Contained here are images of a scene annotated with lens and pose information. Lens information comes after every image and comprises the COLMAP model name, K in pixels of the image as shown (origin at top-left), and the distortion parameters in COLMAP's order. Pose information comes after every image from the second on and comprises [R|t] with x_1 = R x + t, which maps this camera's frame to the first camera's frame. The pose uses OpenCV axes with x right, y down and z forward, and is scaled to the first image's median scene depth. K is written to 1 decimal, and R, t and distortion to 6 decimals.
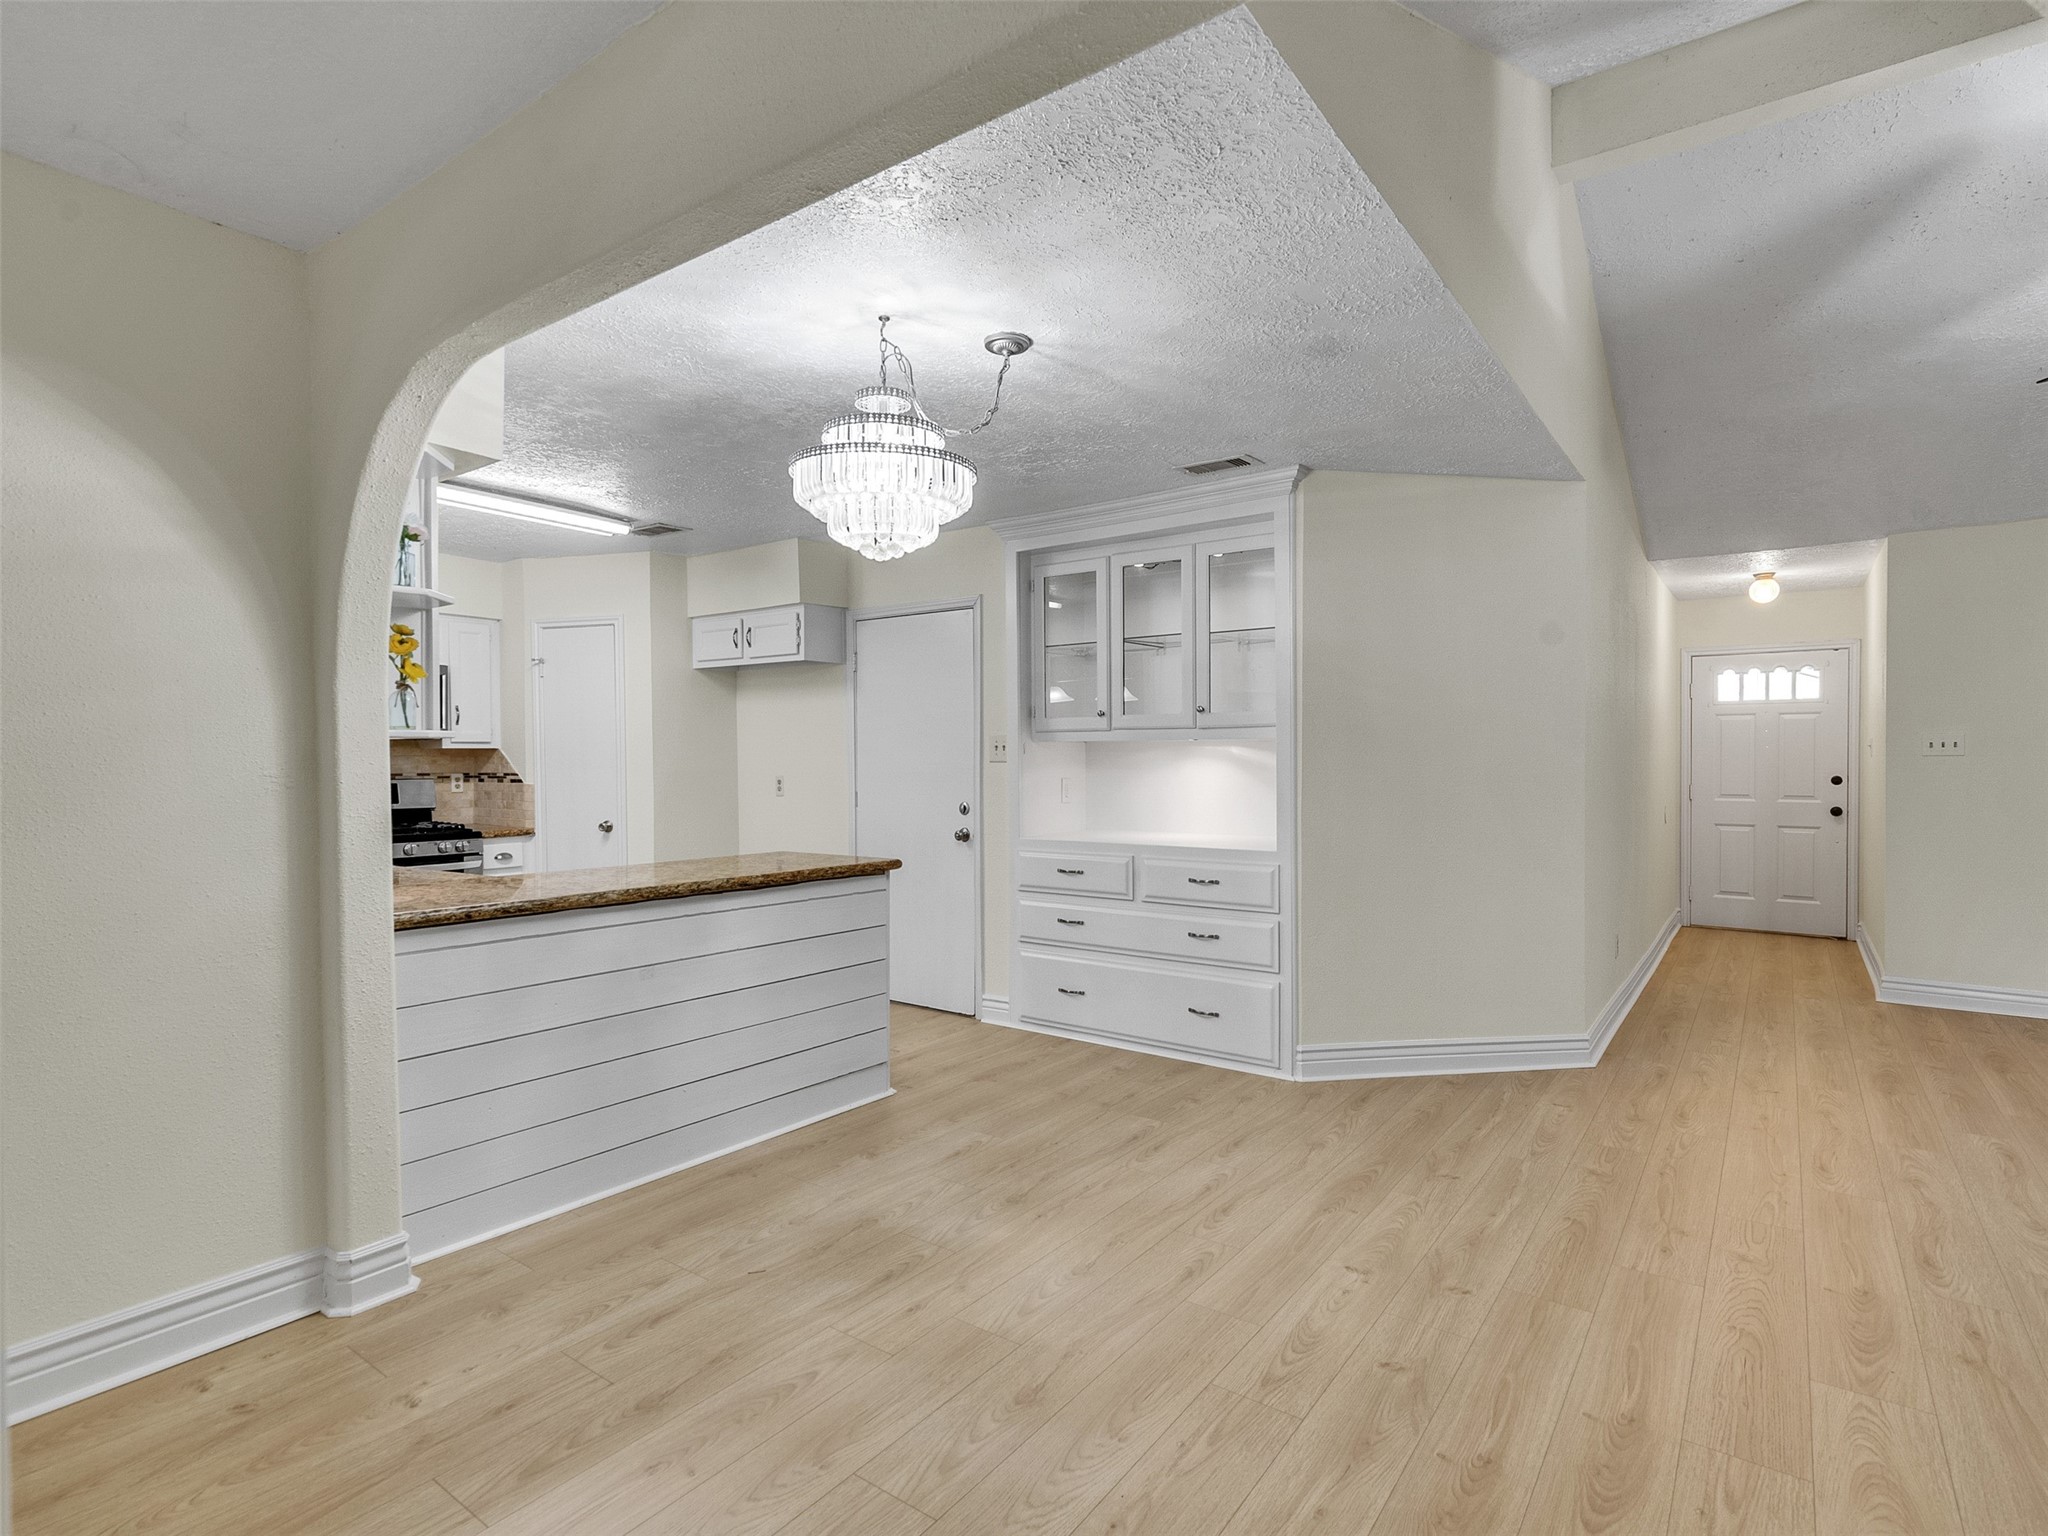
lens RADIAL K [[1045.2, 0, 1003.5], [0, 1045.2, 769.0], [0, 0, 1]] dist [-0.009941, 0.006661]
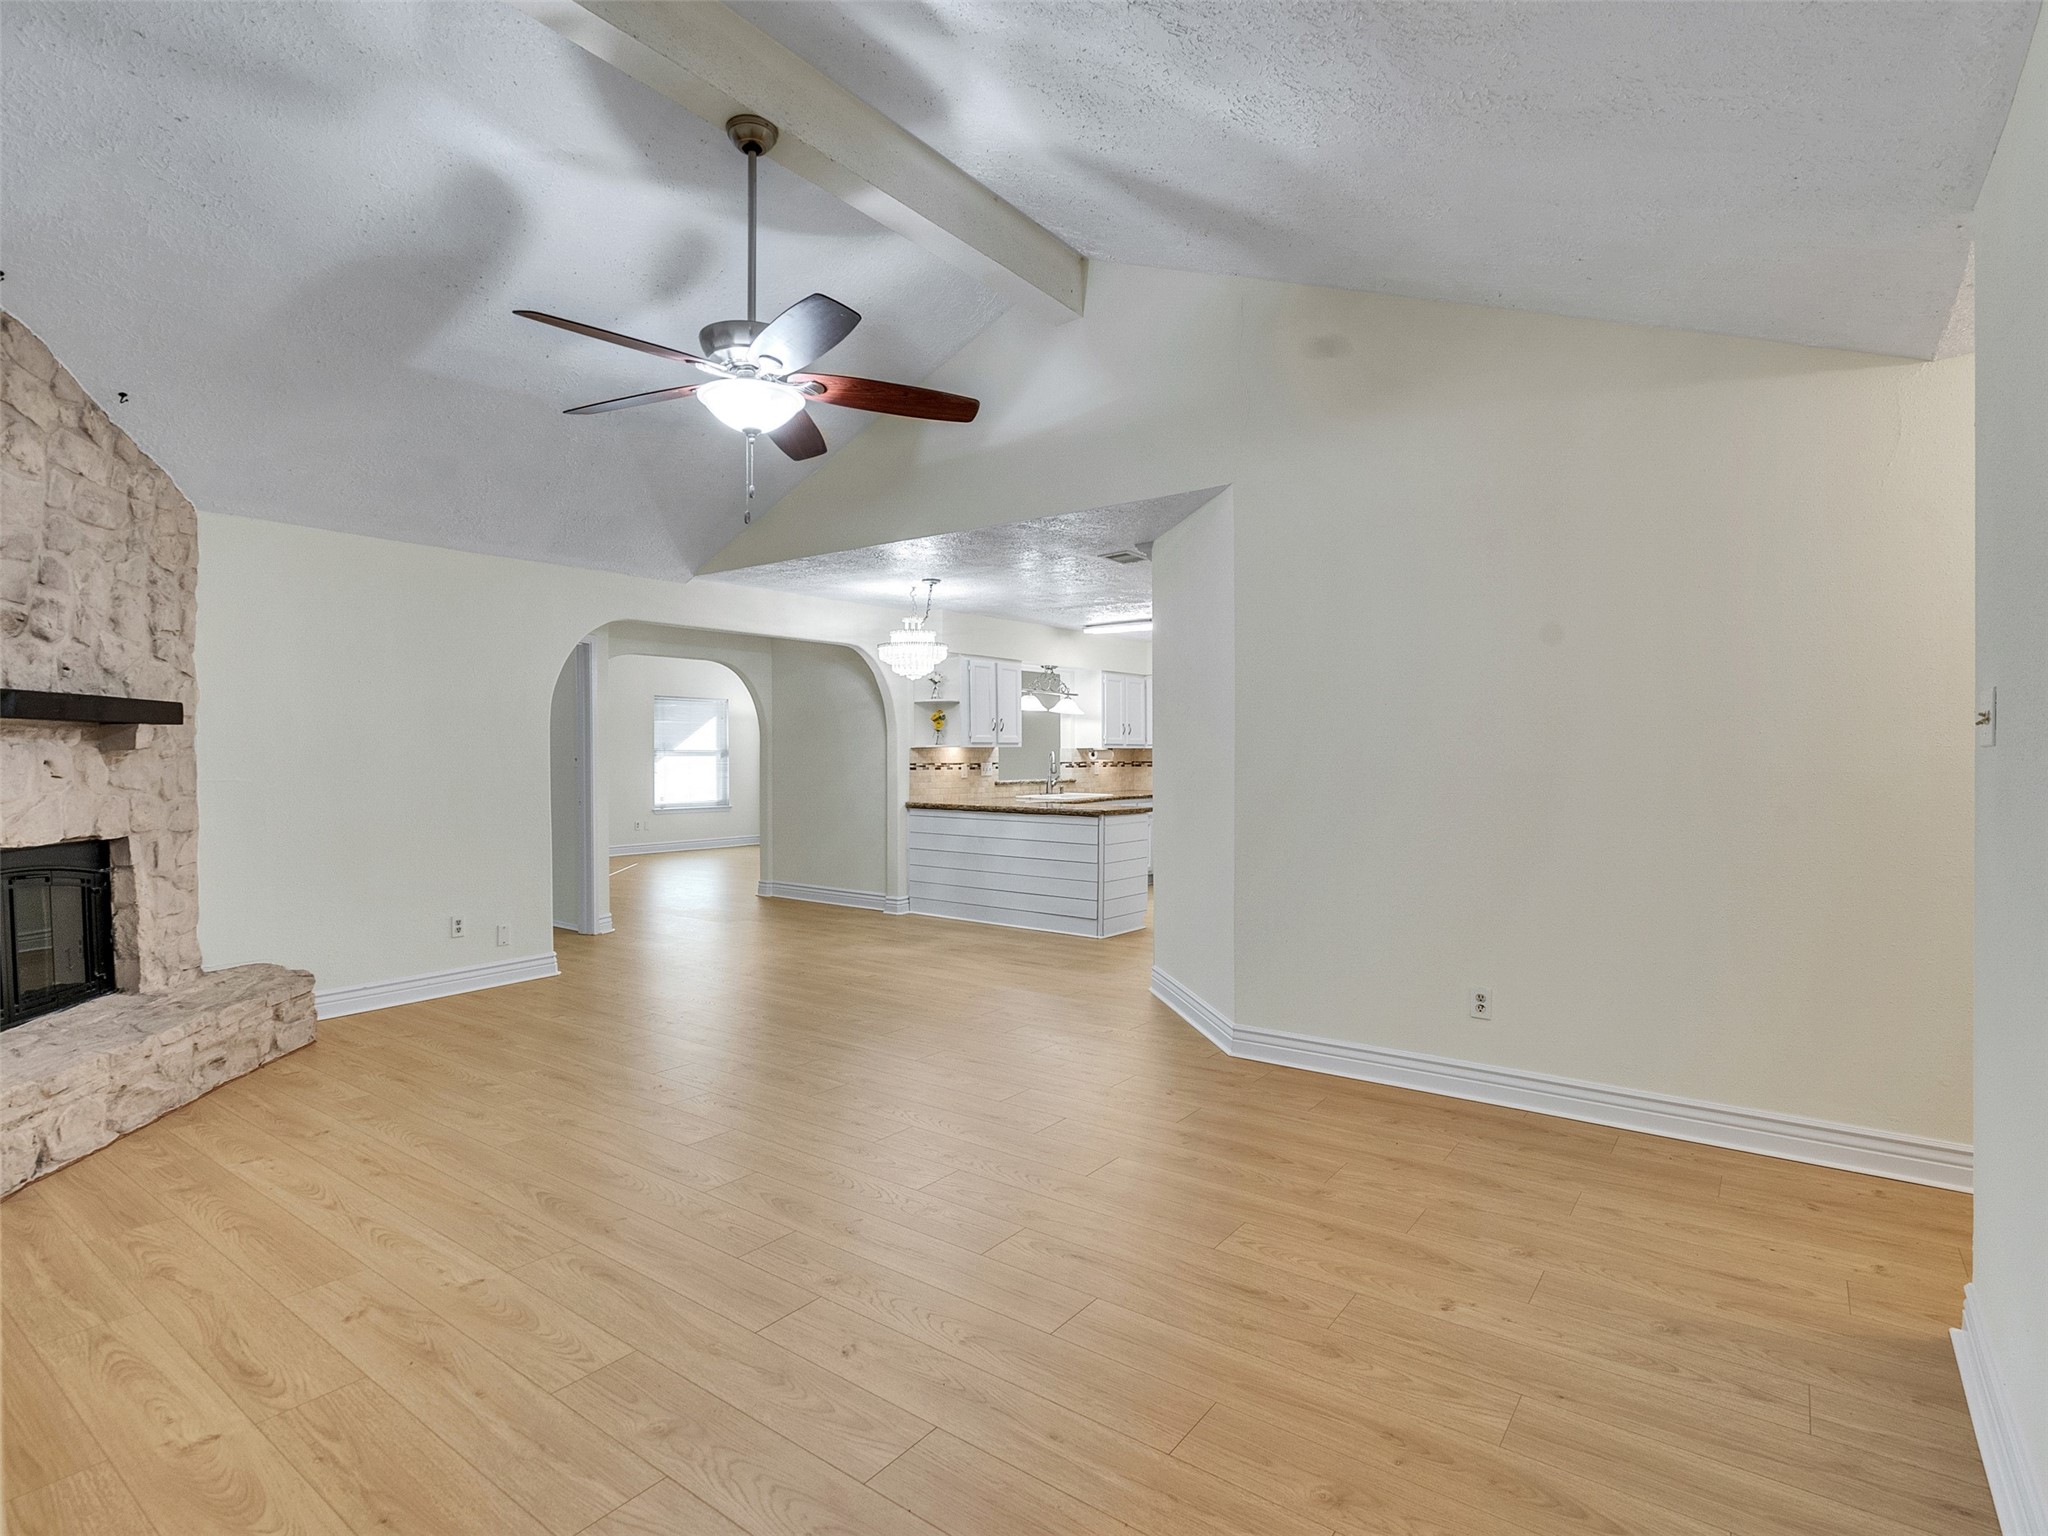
lens RADIAL K [[1045.2, 0, 1003.5], [0, 1045.2, 769.0], [0, 0, 1]] dist [-0.009941, 0.006661]
pose [[-0.007043, 0.016209, -0.999844, 2.069709], [-0.003886, 0.999861, 0.016237, -0.014388], [0.999968, 0.004000, -0.006979, 1.022123]]
